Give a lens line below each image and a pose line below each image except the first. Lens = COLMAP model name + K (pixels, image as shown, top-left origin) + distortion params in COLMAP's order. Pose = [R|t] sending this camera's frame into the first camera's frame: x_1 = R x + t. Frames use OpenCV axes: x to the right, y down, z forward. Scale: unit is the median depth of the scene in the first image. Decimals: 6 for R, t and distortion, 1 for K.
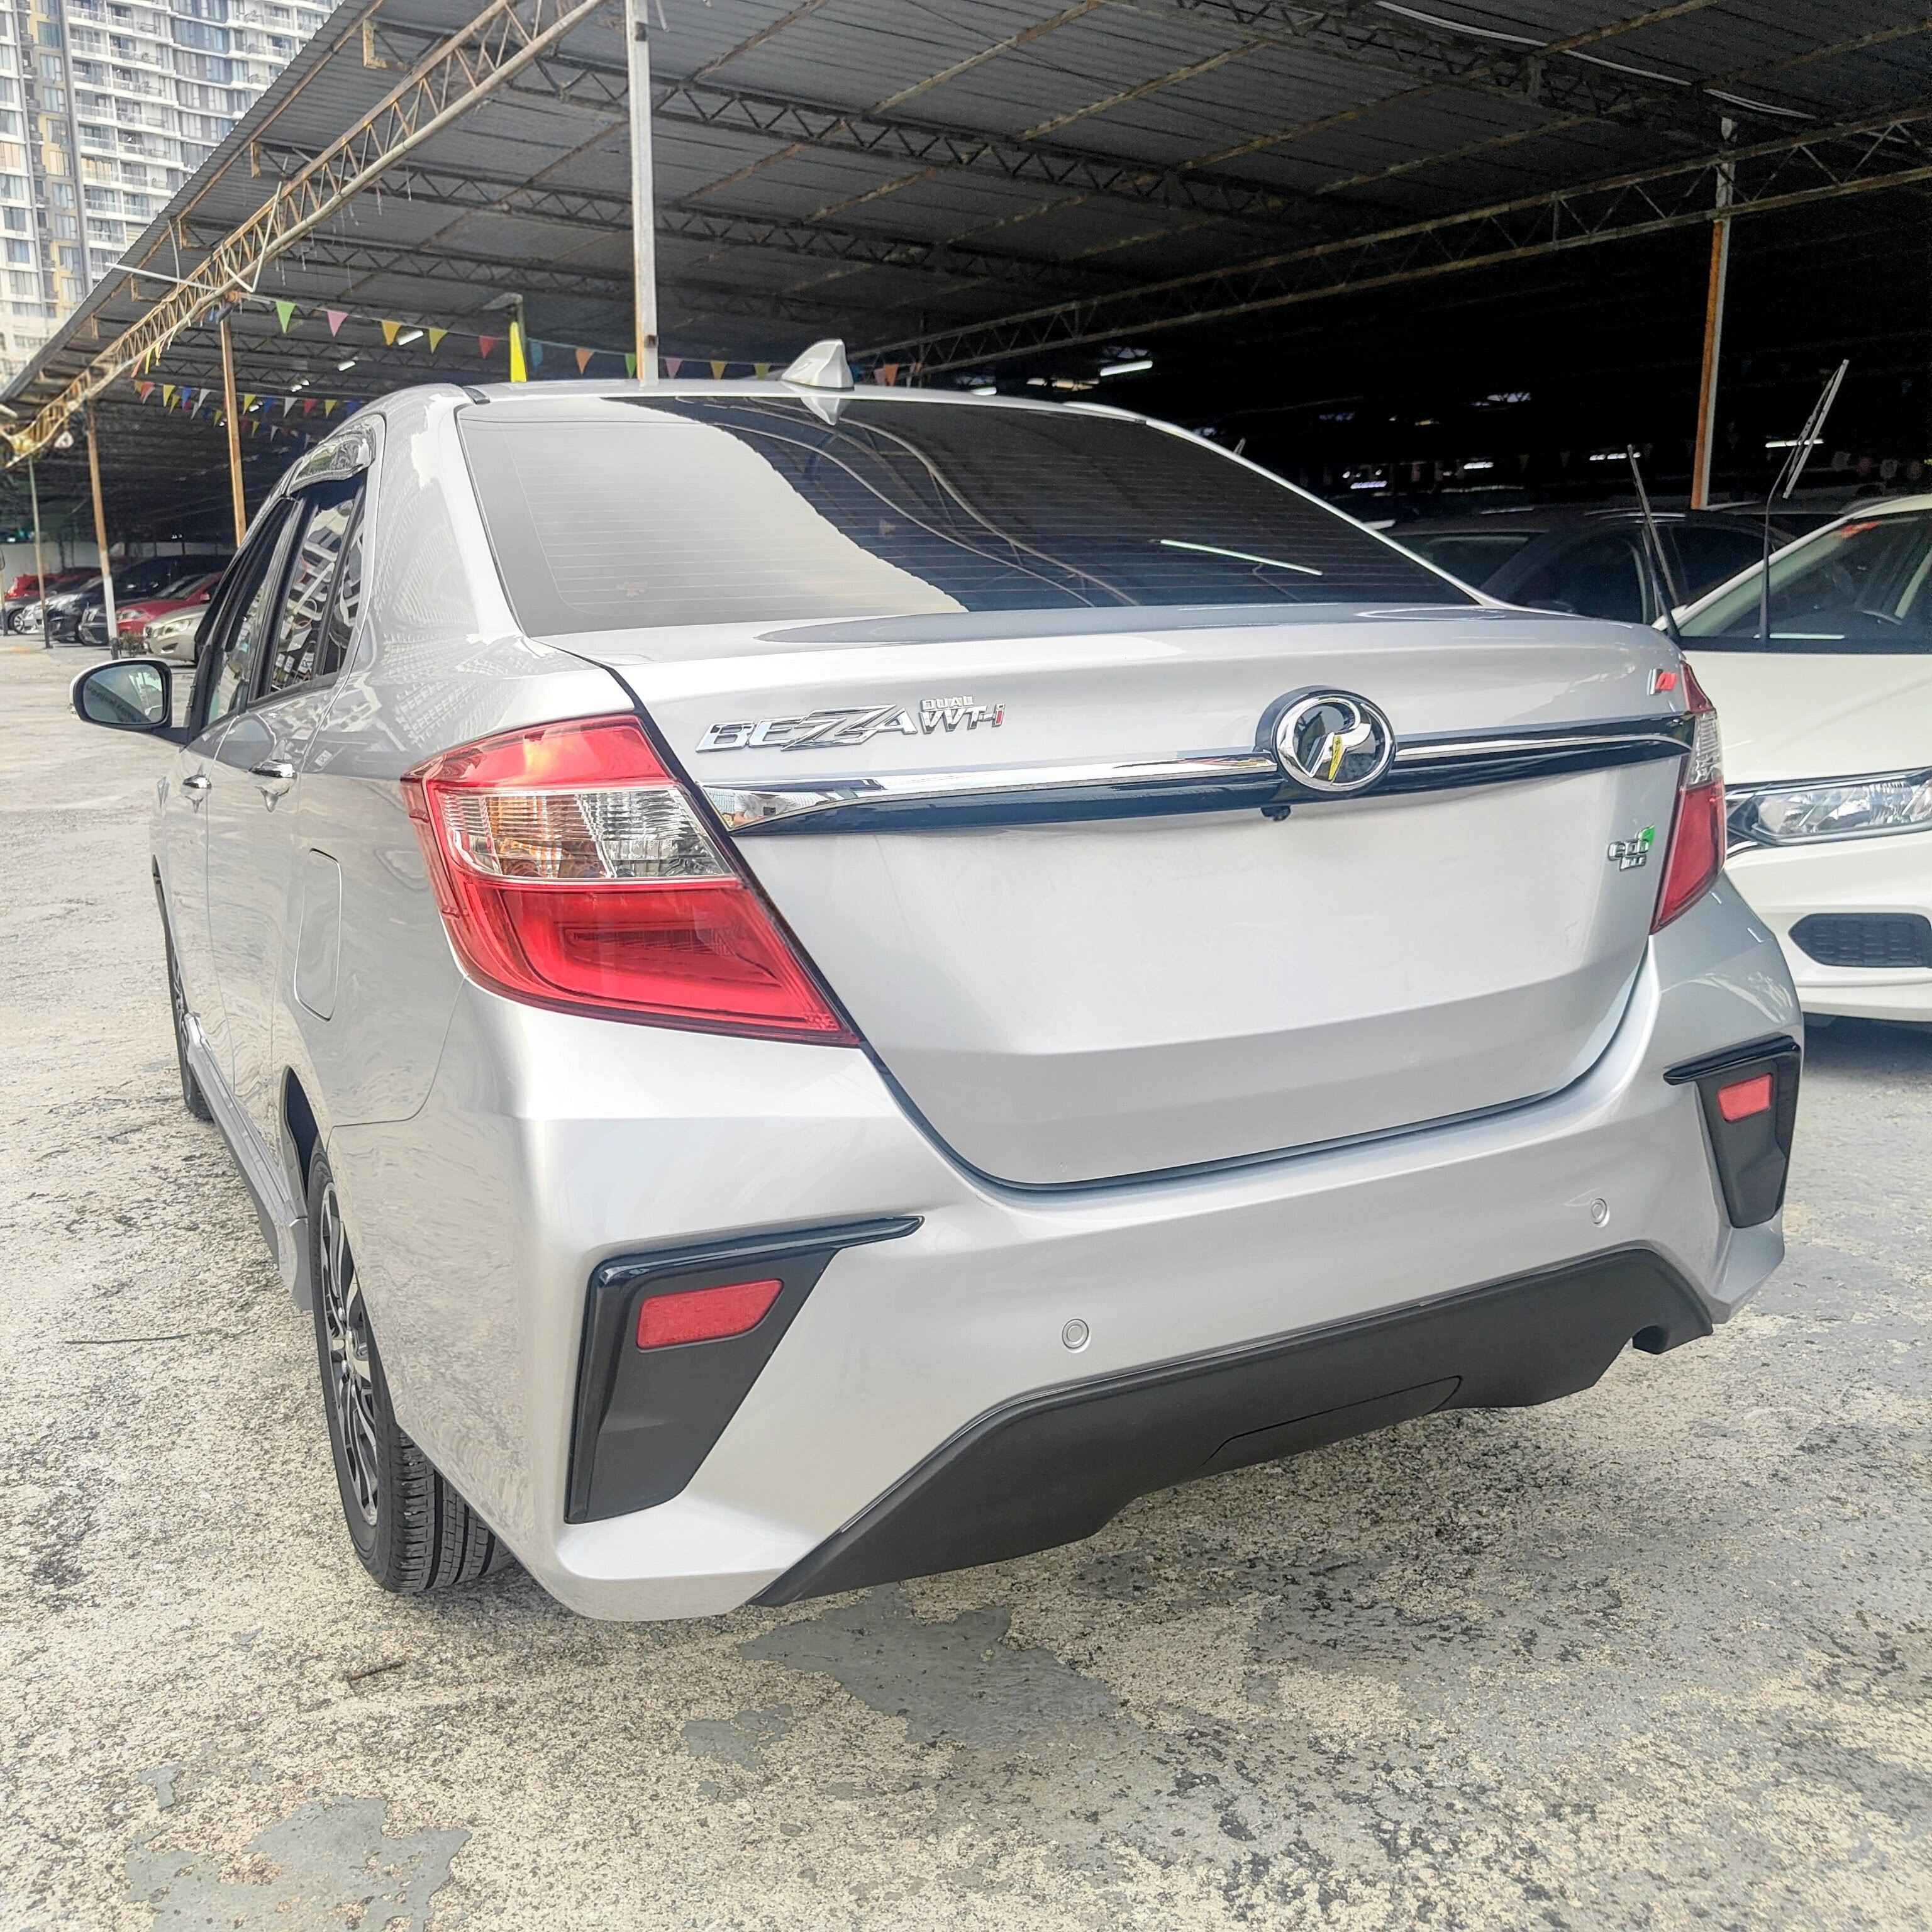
lens RADIAL K [[1788.5, 0, 966.0], [0, 1788.5, 966.0], [0, 0, 1]] dist [0.001956, 0.006870]
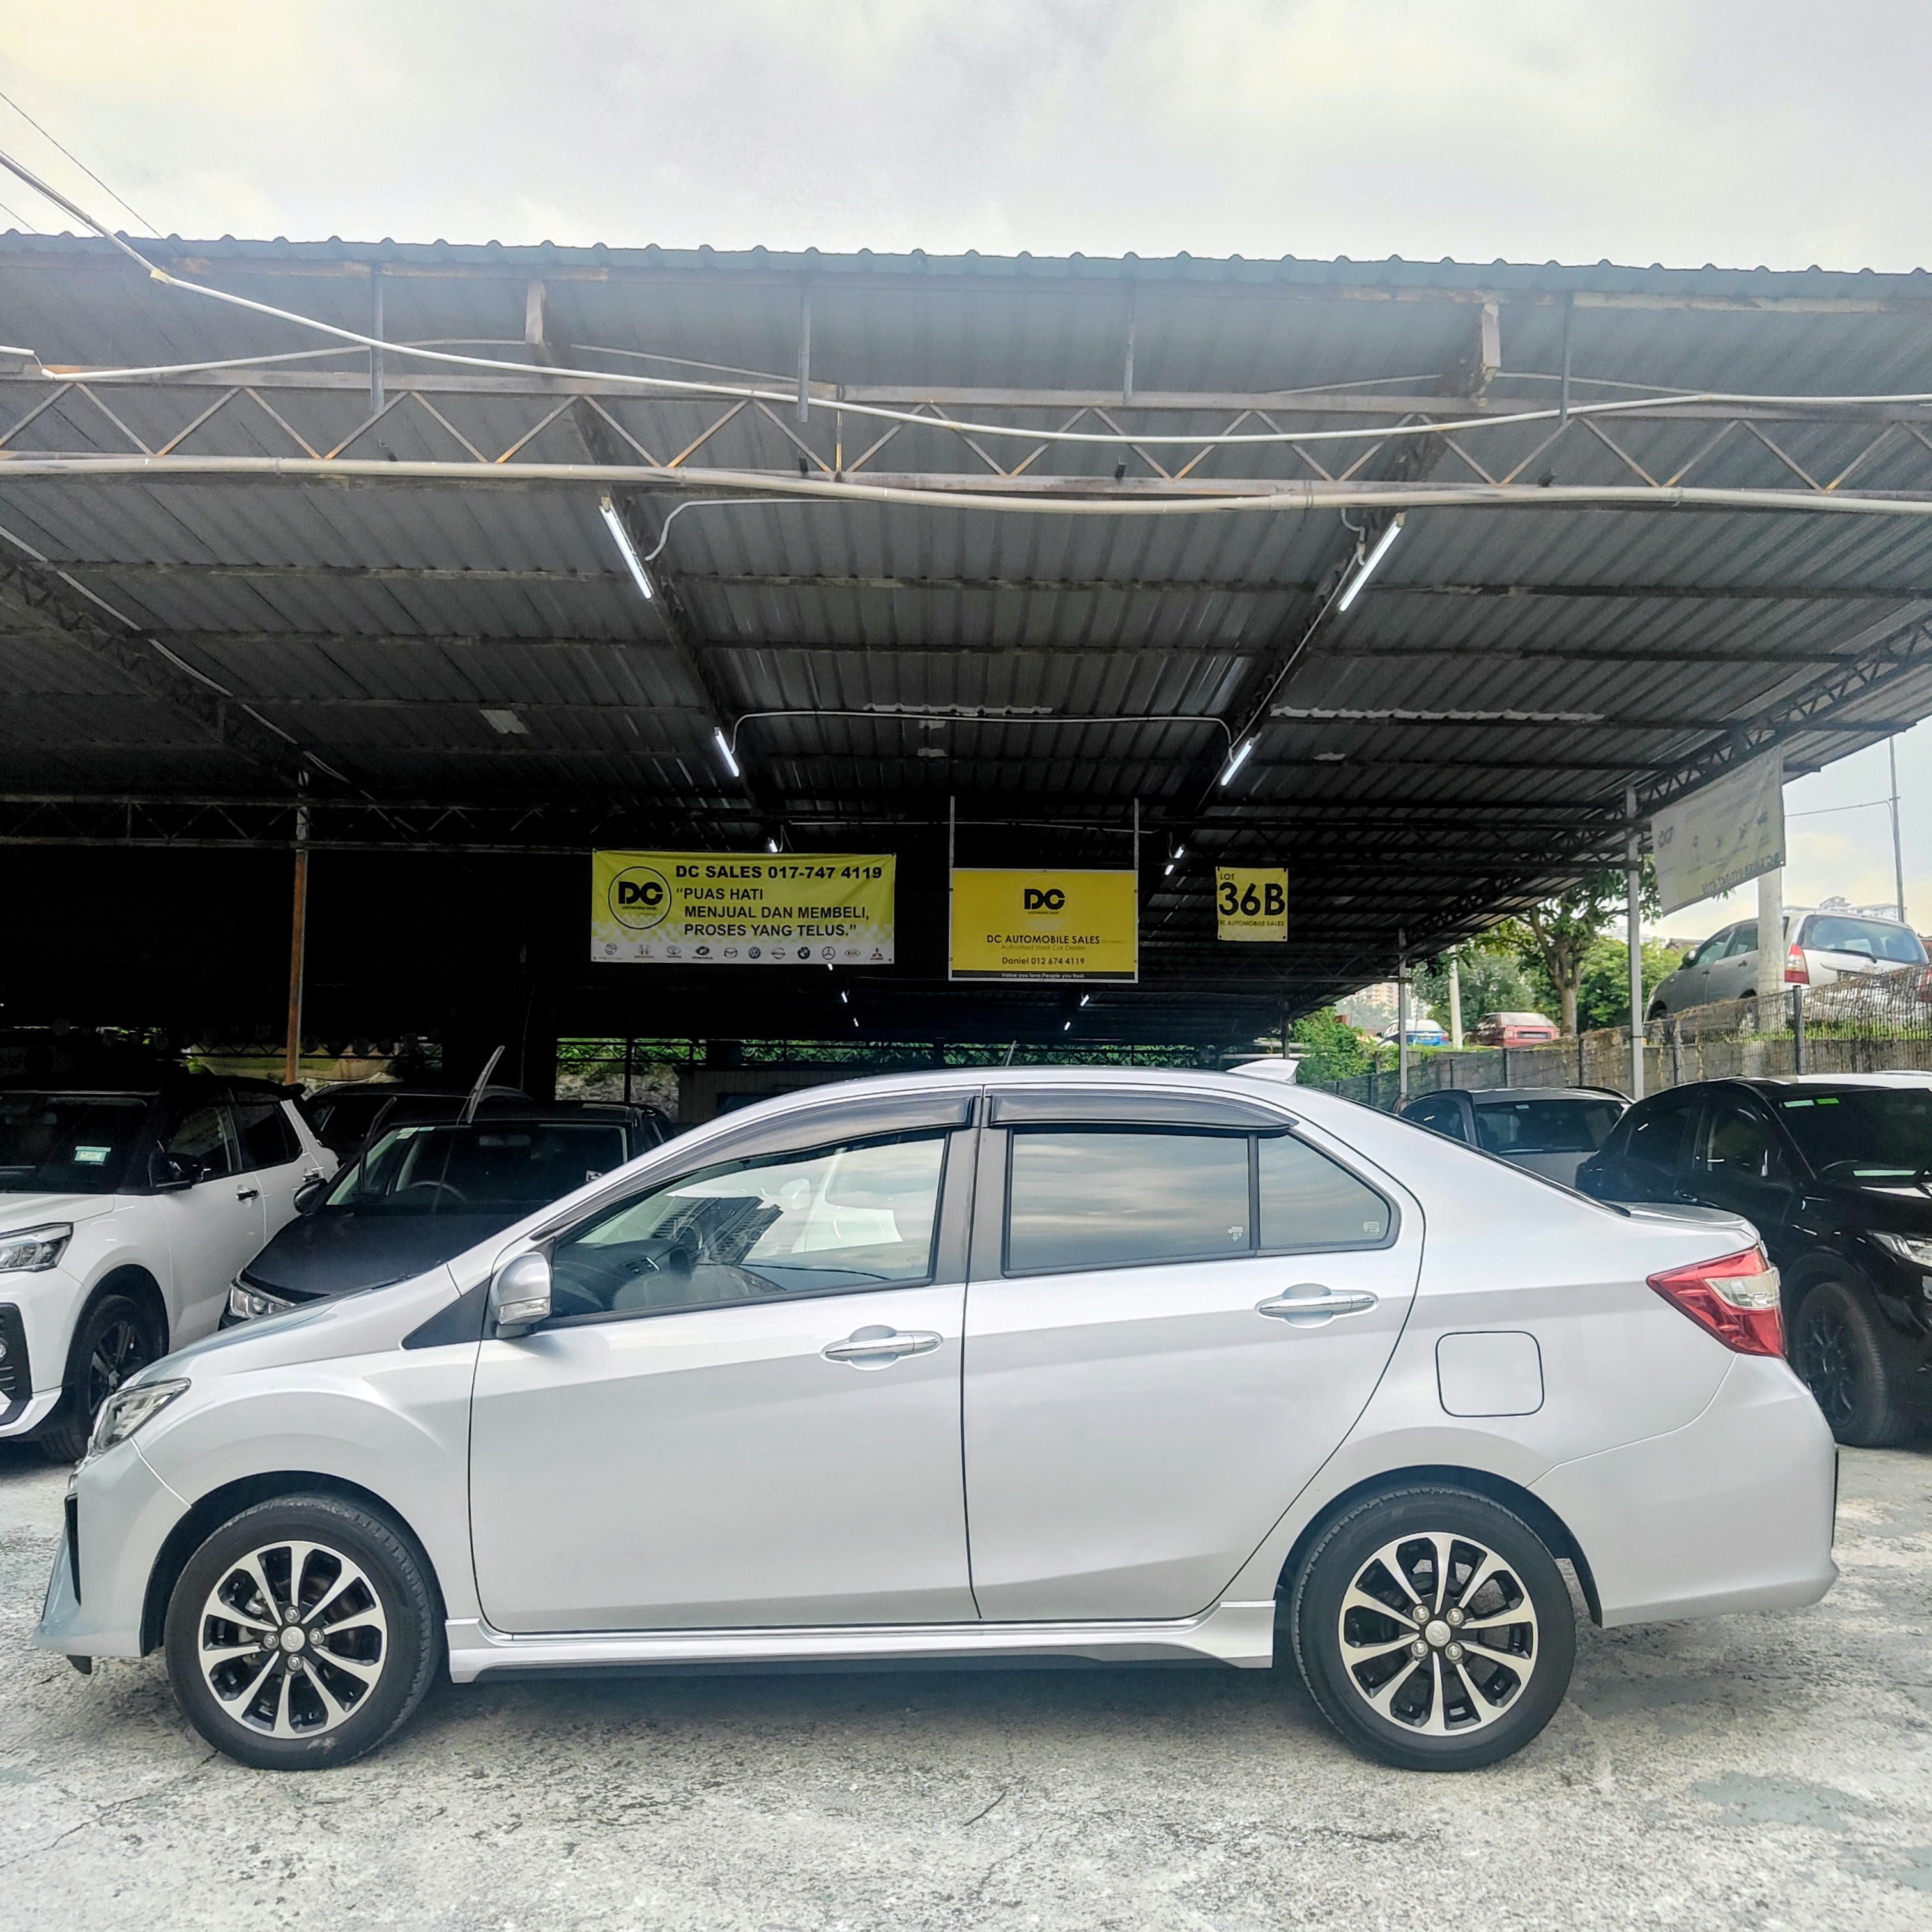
lens RADIAL K [[1816.4, 0, 966.0], [0, 1816.4, 966.0], [0, 0, 1]] dist [0.007749, 0.005003]
pose [[0.505221, 0.093306, 0.857931, -1.239130], [0.166918, 0.964800, -0.203224, -0.071194], [-0.846694, 0.245877, 0.471863, 0.233795]]
